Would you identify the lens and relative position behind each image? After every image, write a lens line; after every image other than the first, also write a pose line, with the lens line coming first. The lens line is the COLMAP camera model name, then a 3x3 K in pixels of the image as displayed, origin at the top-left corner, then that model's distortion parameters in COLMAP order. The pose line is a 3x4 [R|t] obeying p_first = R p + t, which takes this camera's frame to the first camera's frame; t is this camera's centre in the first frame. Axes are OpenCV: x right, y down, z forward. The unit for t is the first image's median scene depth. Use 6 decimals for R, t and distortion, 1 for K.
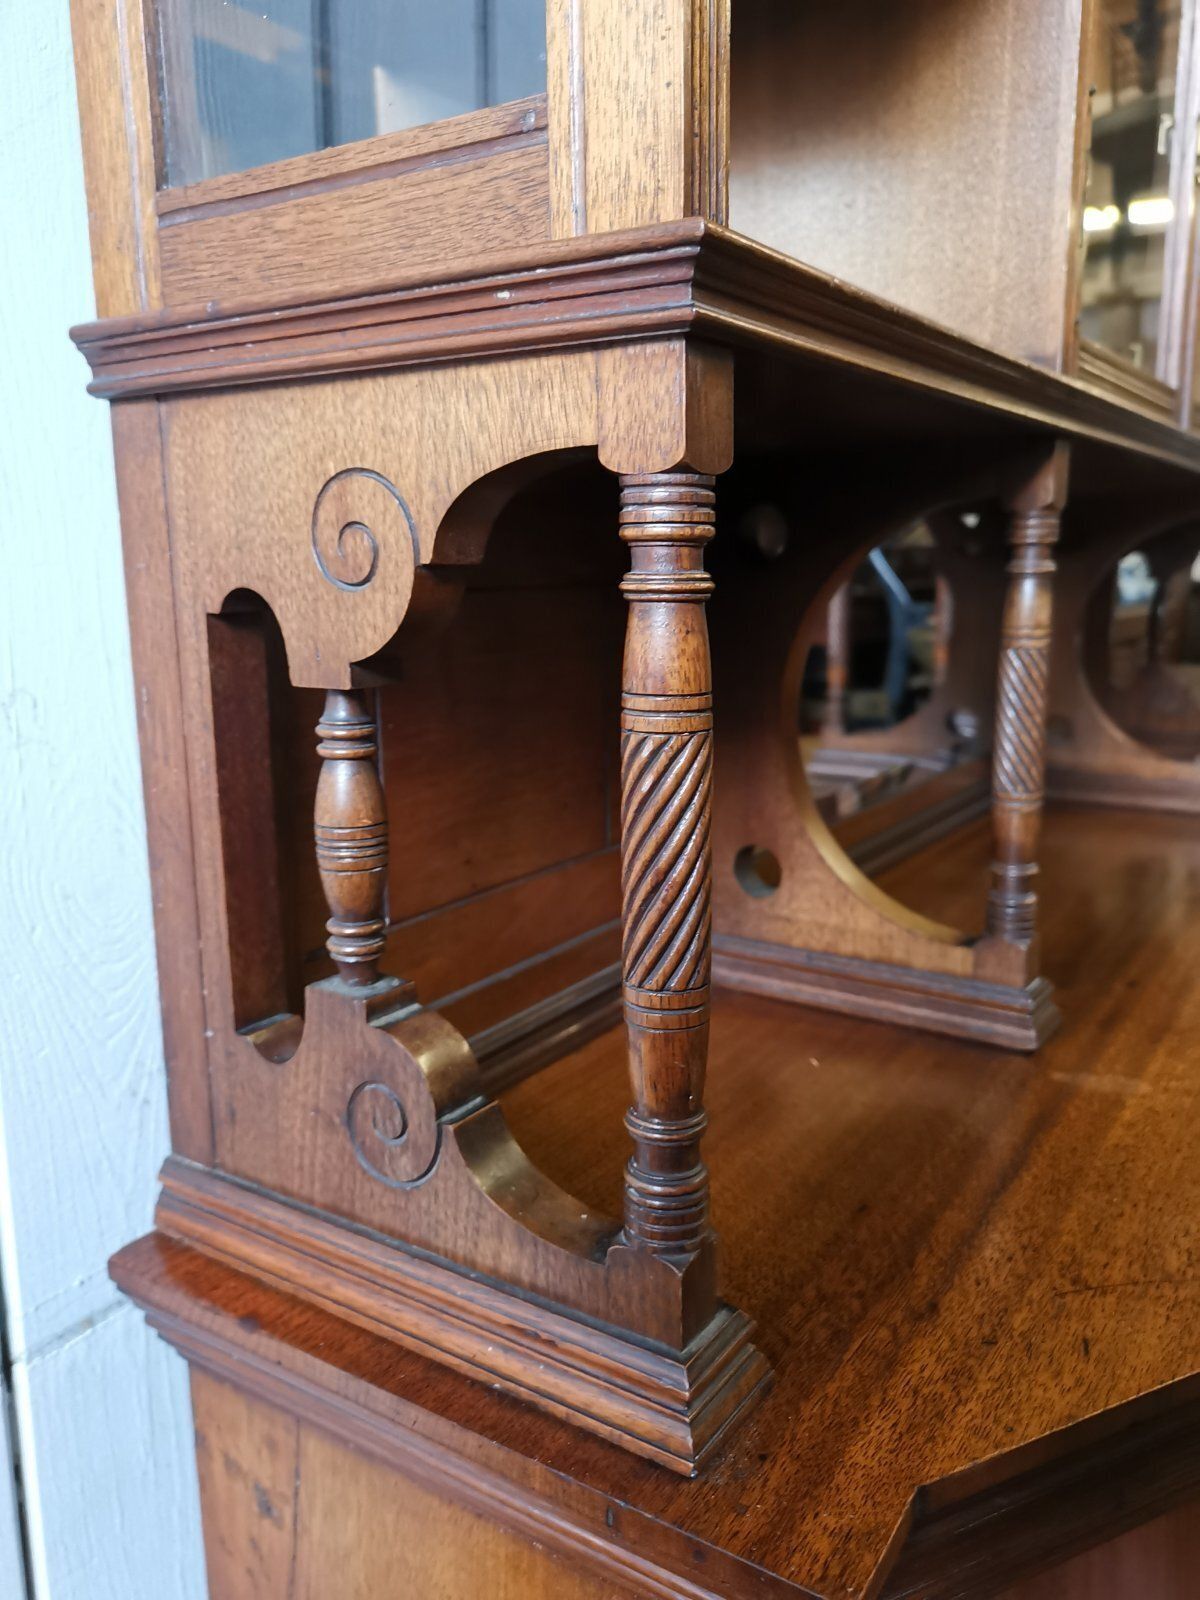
lens RADIAL K [[1229.6, 0, 588.1], [0, 1229.6, 808.5], [0, 0, 1]] dist [0.058402, -0.066696]
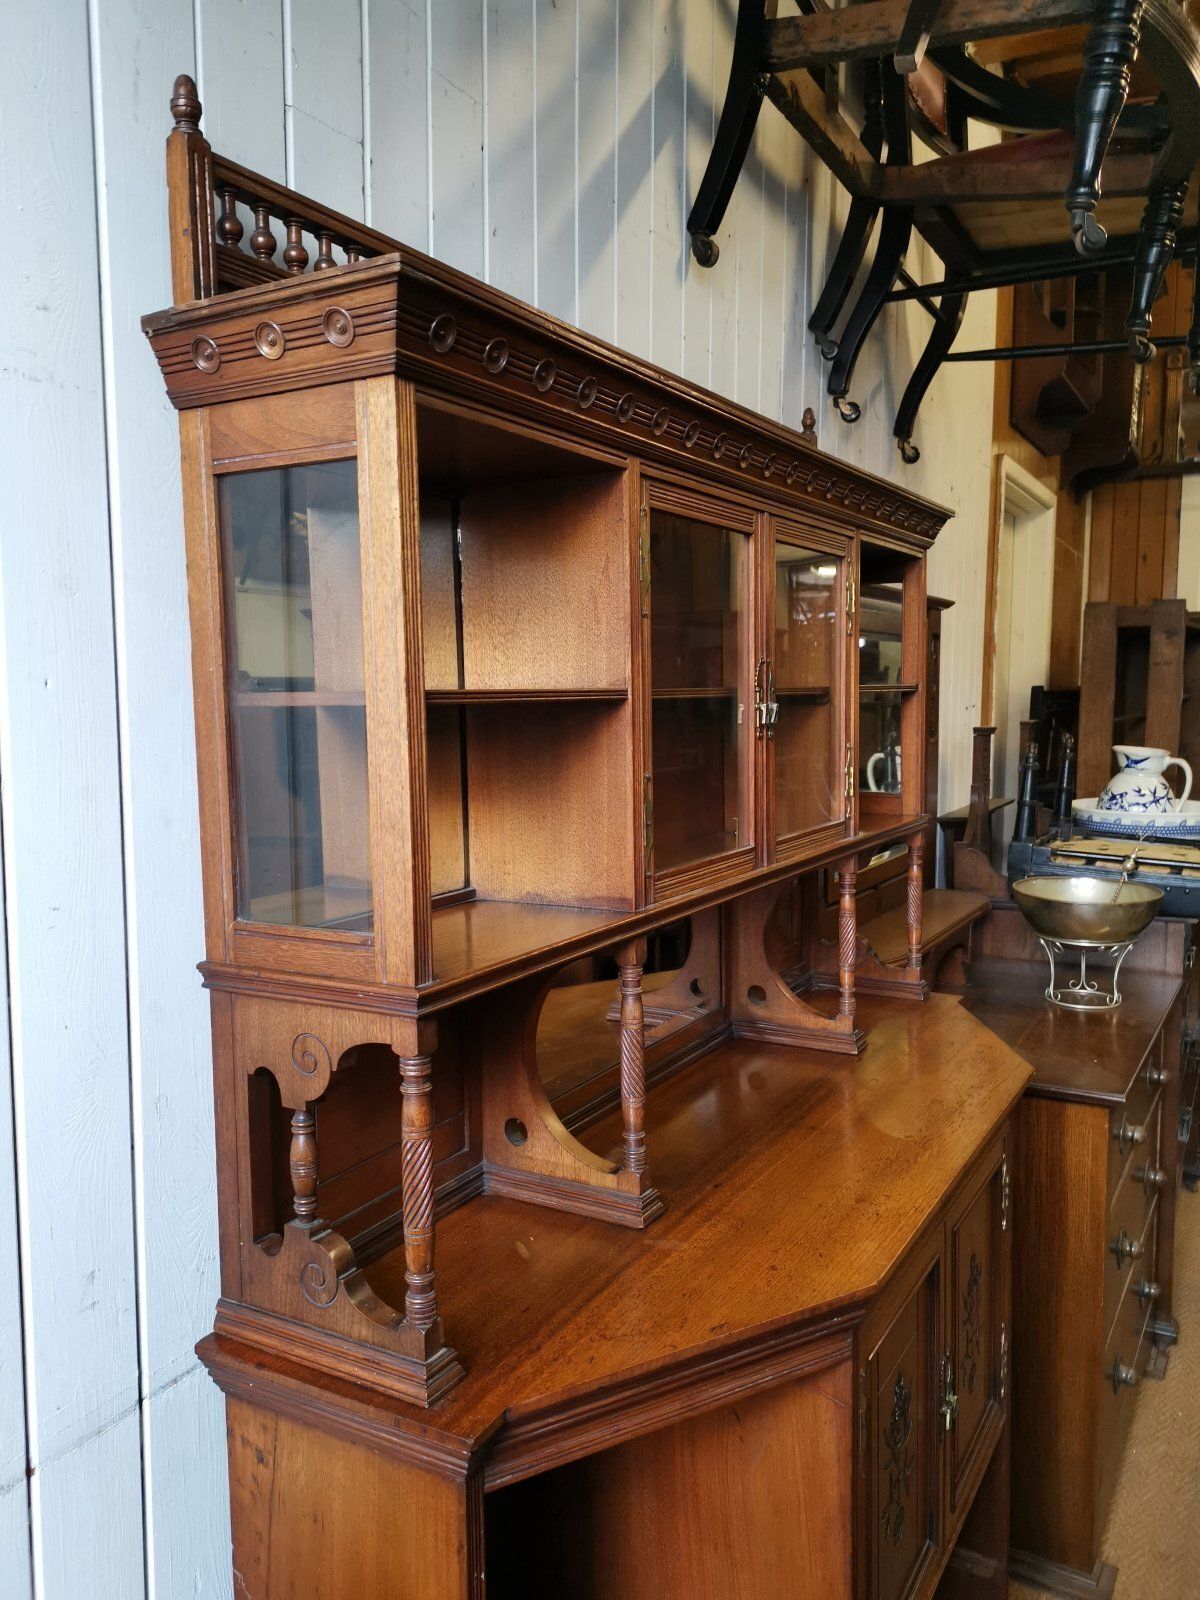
lens RADIAL K [[1229.6, 0, 597.7], [0, 1229.6, 796.5], [0, 0, 1]] dist [0.058402, -0.066696]
pose [[0.997793, -0.009810, 0.065668, 0.244701], [0.017036, 0.993741, -0.110400, -0.424776], [-0.064174, 0.111275, 0.991715, -1.610680]]
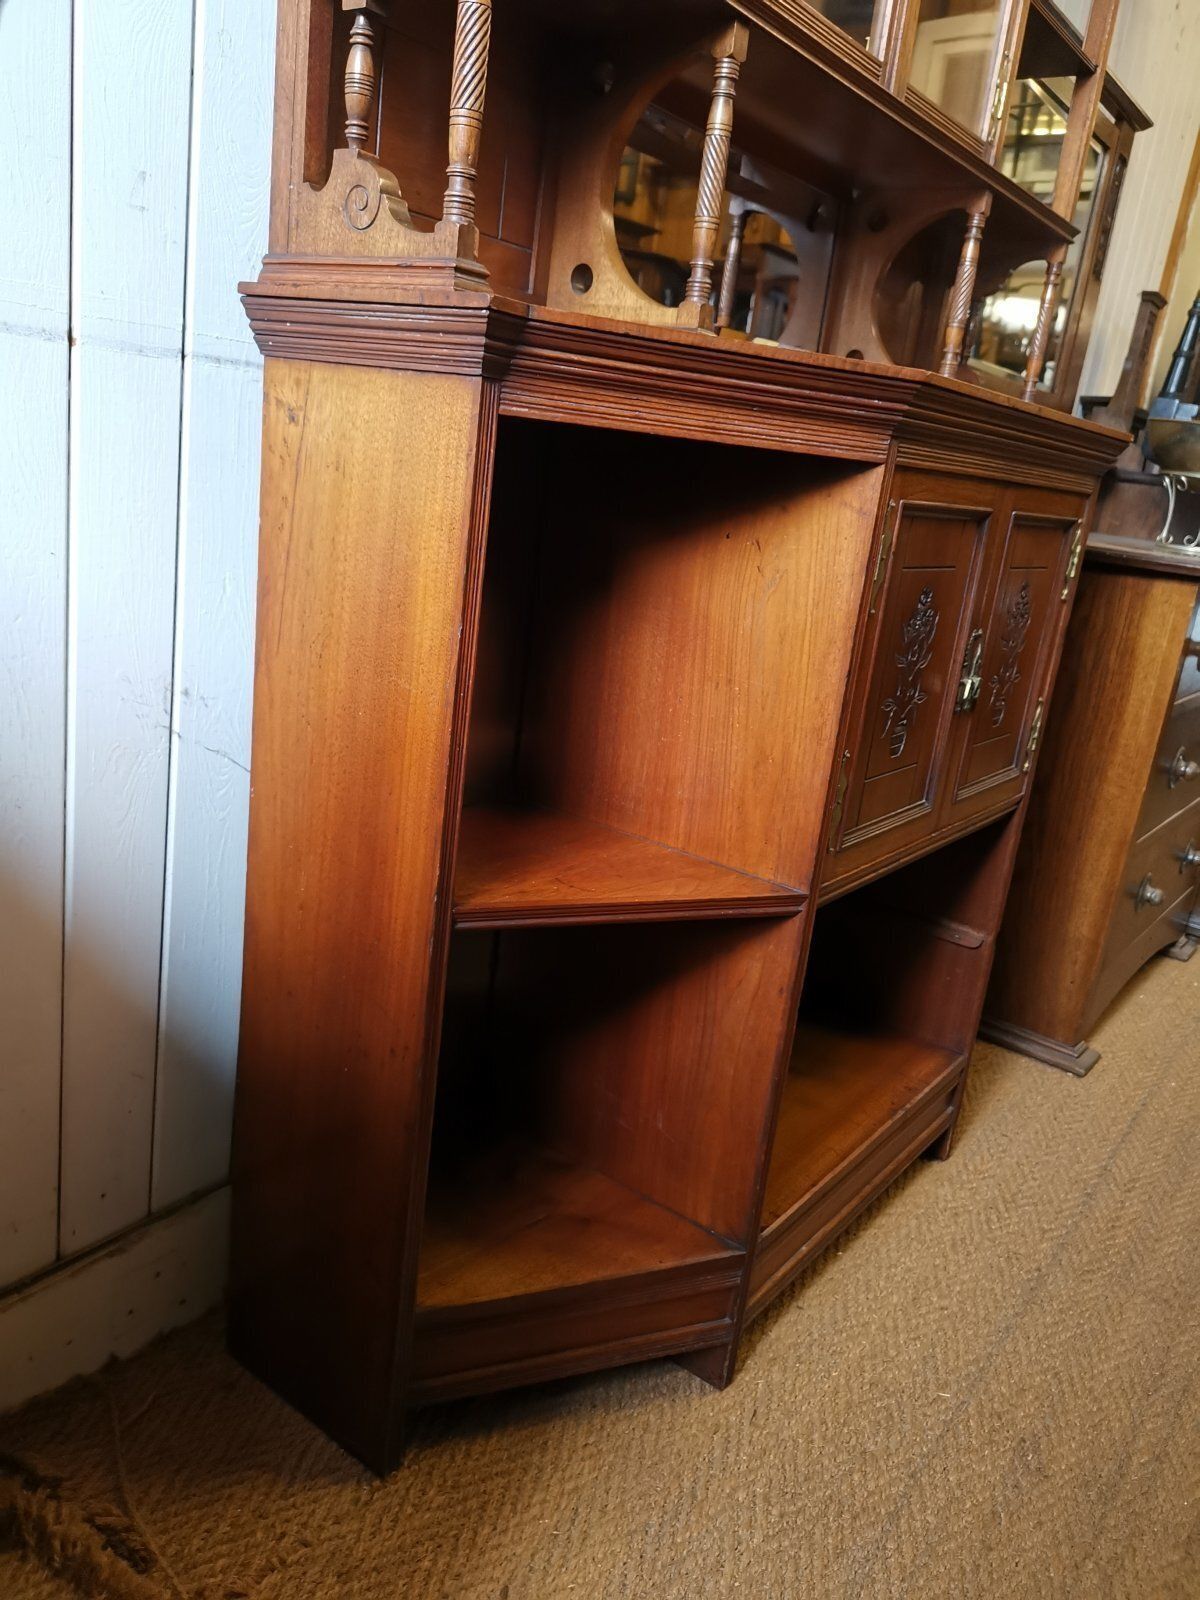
lens RADIAL K [[1229.6, 0, 594.2], [0, 1229.6, 813.6], [0, 0, 1]] dist [0.058402, -0.066696]
pose [[0.990653, 0.135926, -0.011448, 0.486290], [-0.134649, 0.987867, 0.077386, 1.182346], [0.021828, -0.075122, 0.996935, -1.537958]]
